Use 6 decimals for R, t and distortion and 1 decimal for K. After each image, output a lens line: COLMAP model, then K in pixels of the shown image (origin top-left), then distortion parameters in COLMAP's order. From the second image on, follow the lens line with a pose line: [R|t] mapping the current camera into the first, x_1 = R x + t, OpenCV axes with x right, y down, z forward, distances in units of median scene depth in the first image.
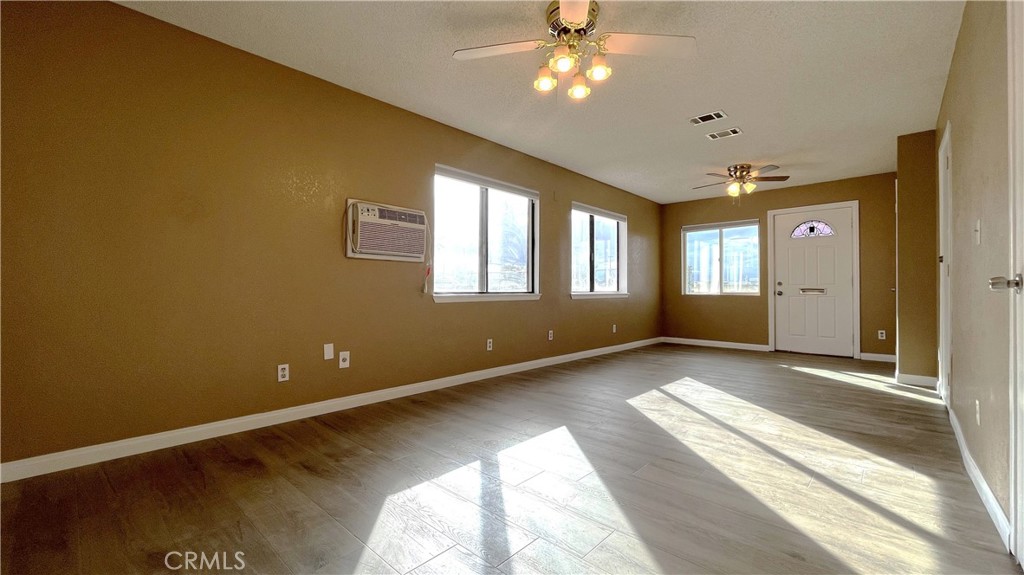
lens RADIAL K [[417.0, 0, 517.9], [0, 417.0, 288.1], [0, 0, 1]] dist [0.001394, 0.001372]
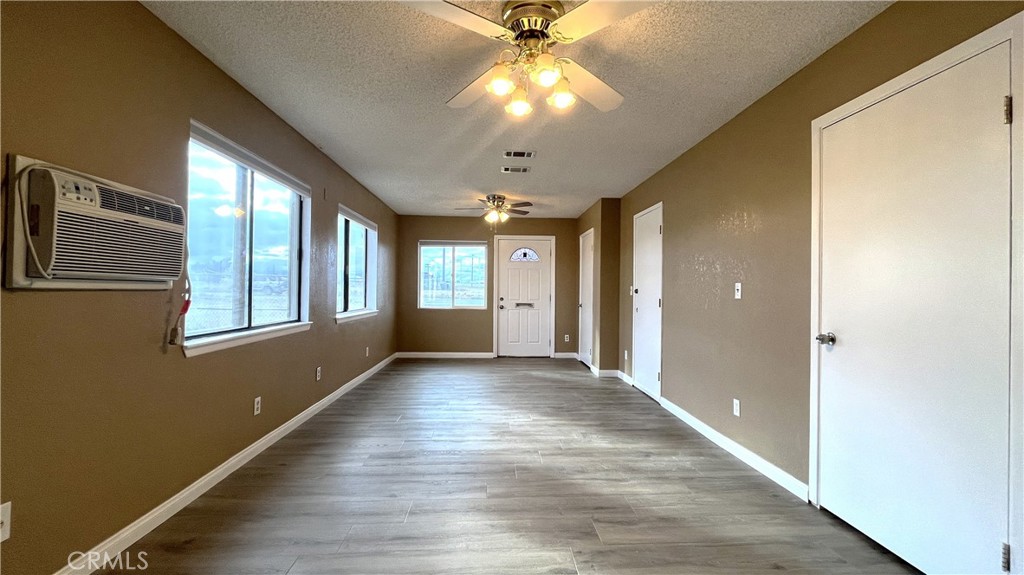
lens RADIAL K [[417.0, 0, 514.5], [0, 417.0, 285.3], [0, 0, 1]] dist [0.001394, 0.001372]
pose [[0.698643, 0.013593, 0.715342, -0.262071], [-0.012852, 0.999897, -0.006447, -0.059938], [-0.715355, -0.004689, 0.698745, 0.234371]]
